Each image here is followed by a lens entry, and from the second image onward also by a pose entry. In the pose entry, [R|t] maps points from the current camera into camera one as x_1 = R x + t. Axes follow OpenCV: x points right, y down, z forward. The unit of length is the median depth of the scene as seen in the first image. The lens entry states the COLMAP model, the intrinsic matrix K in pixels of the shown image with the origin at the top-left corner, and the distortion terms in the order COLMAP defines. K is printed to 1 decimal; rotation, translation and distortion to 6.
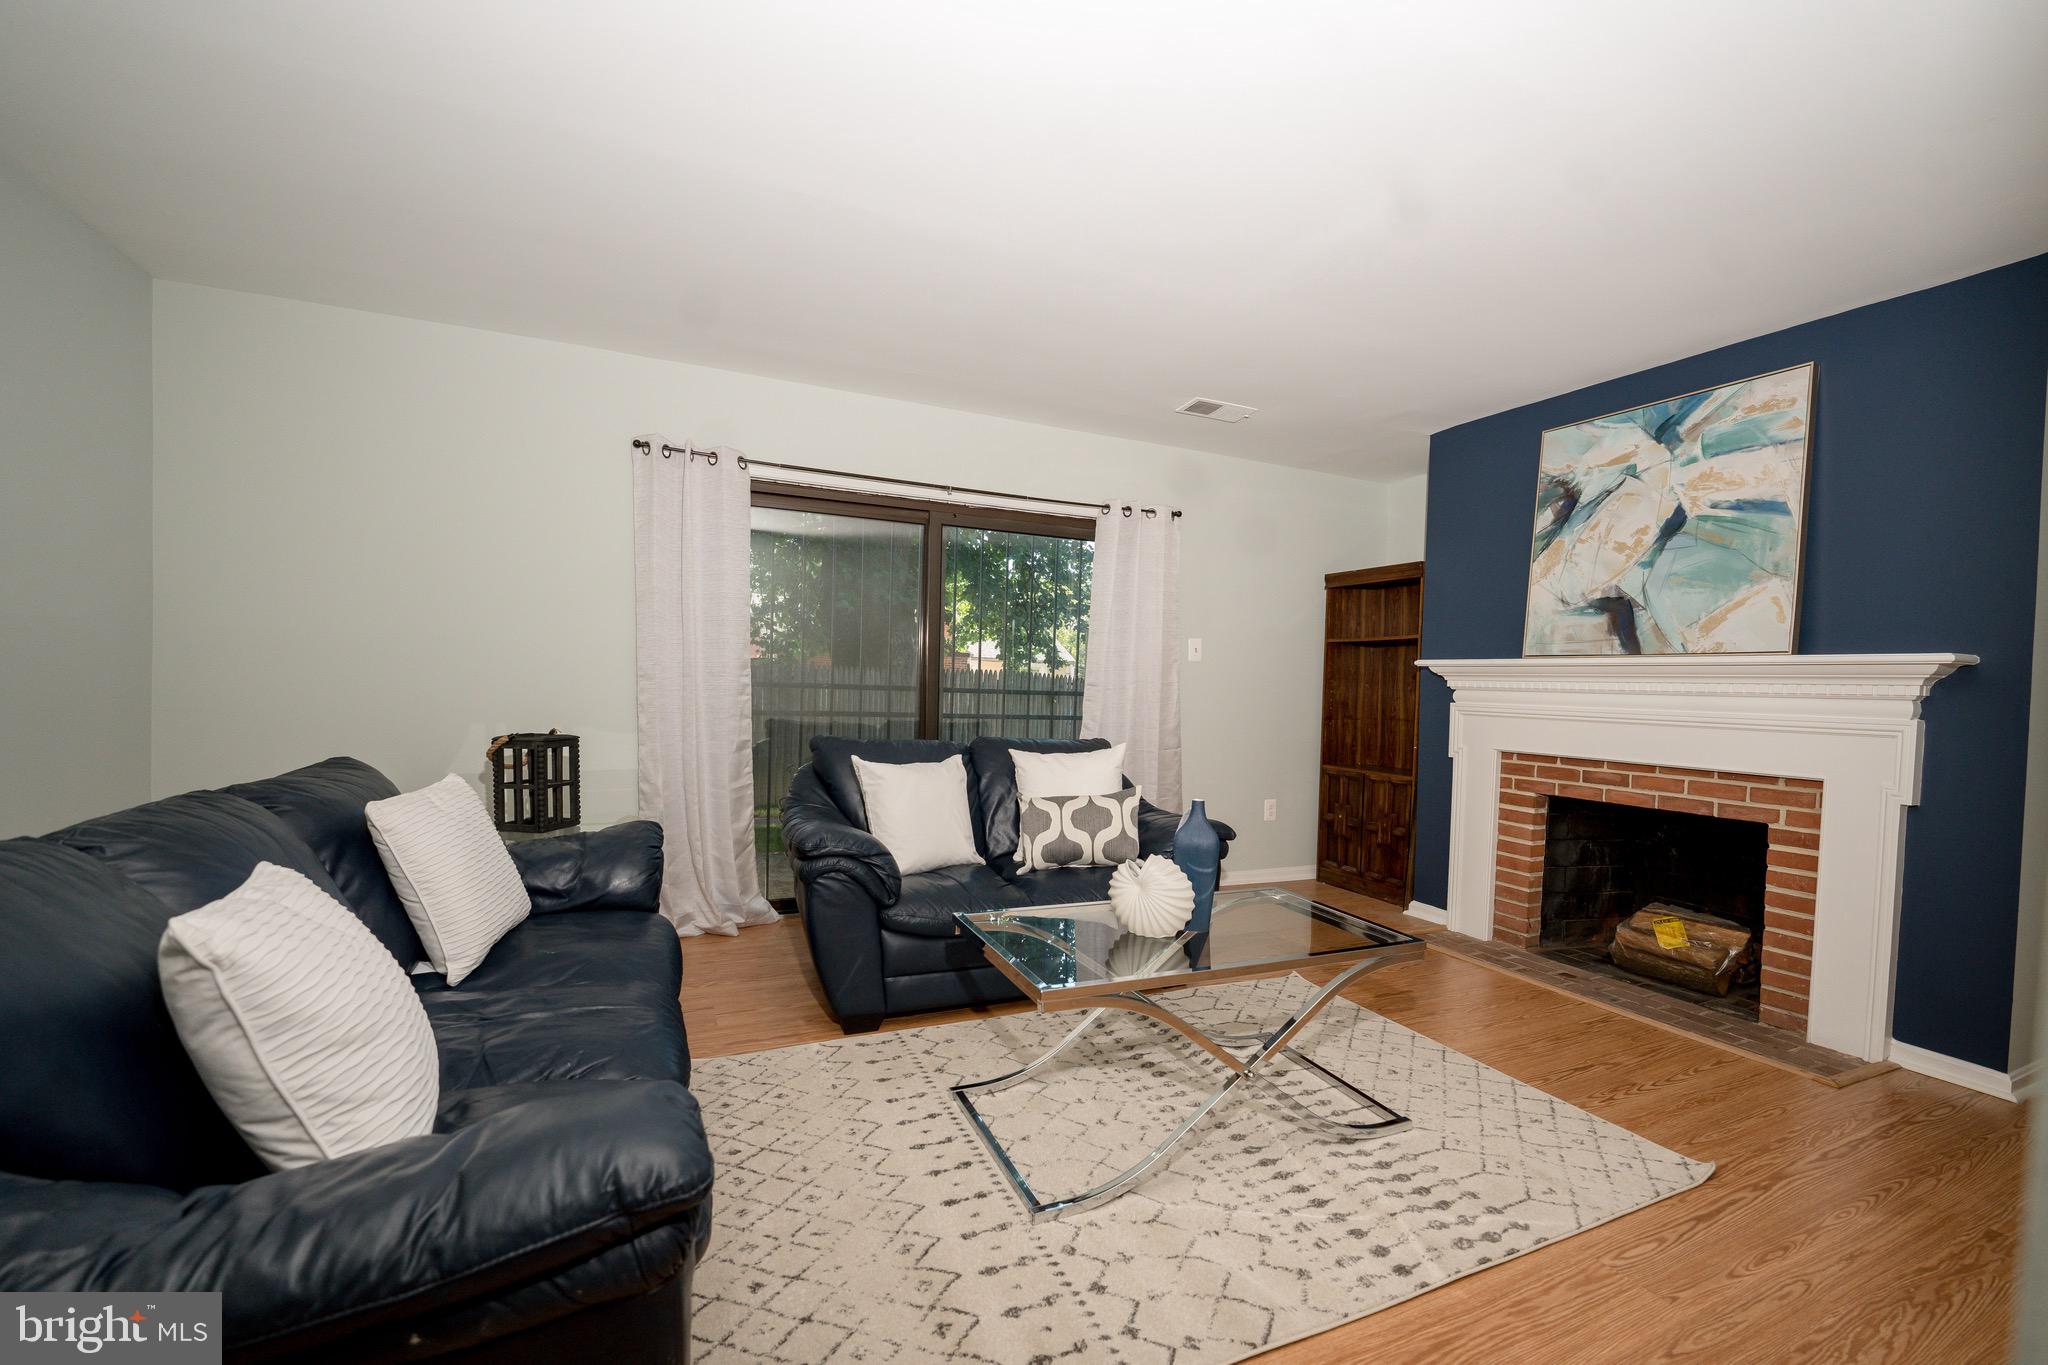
lens RADIAL K [[864.7, 0, 1027.5], [0, 864.7, 709.5], [0, 0, 1]] dist [-0.024539, 0.000050]
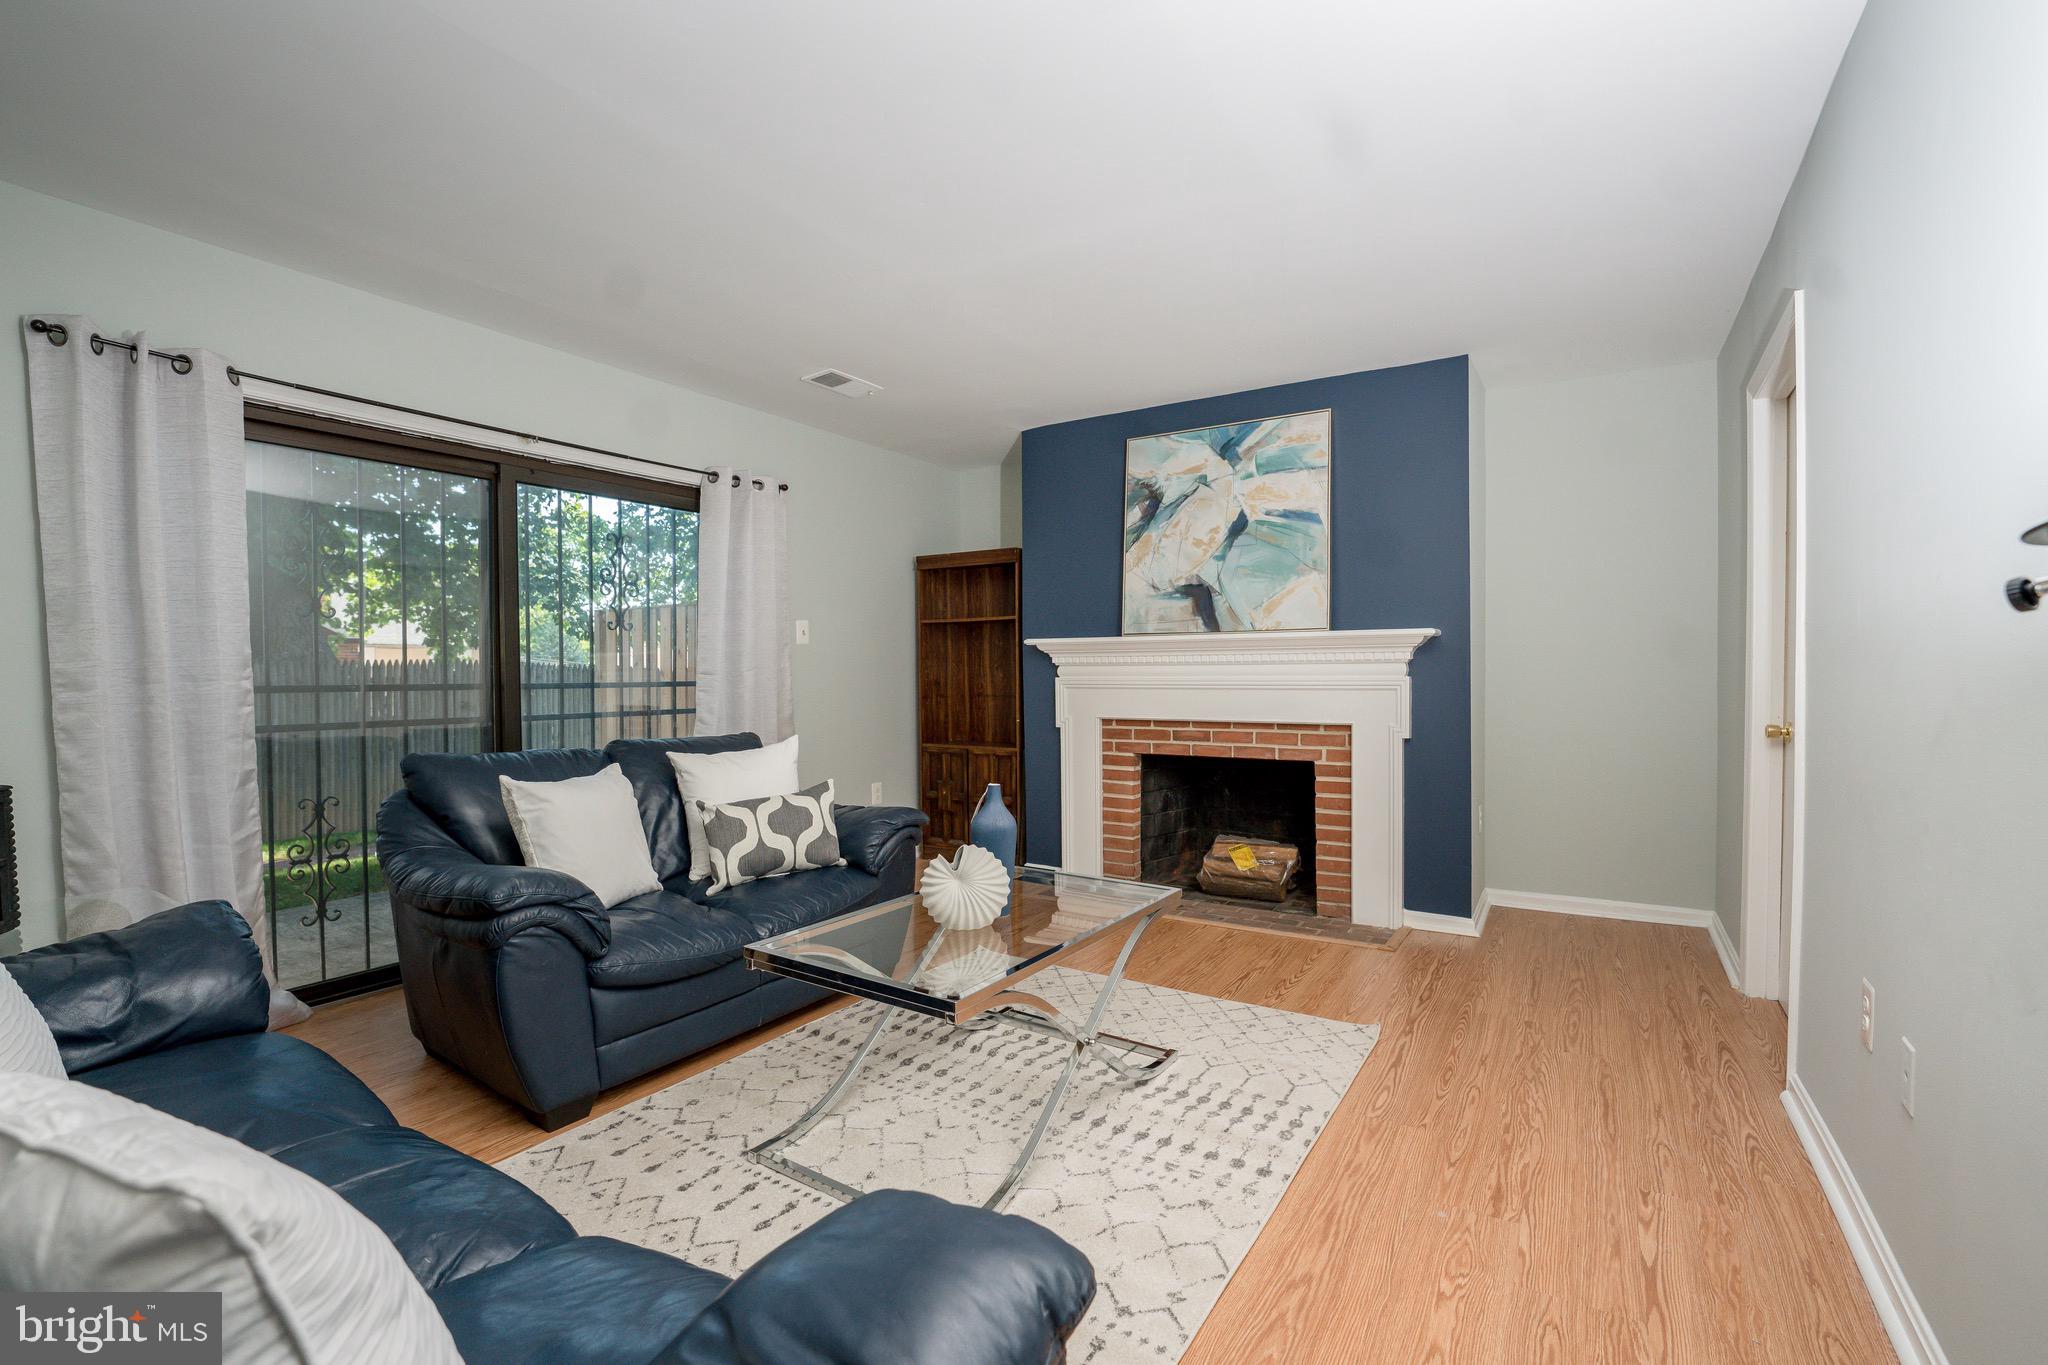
lens RADIAL K [[902.9, 0, 1024.0], [0, 902.9, 682.5], [0, 0, 1]] dist [-0.022211, -0.000168]
pose [[0.847283, -0.041978, 0.529481, -0.203684], [0.047606, 0.998862, 0.003012, -0.009501], [-0.529005, 0.022654, 0.848316, 0.059408]]
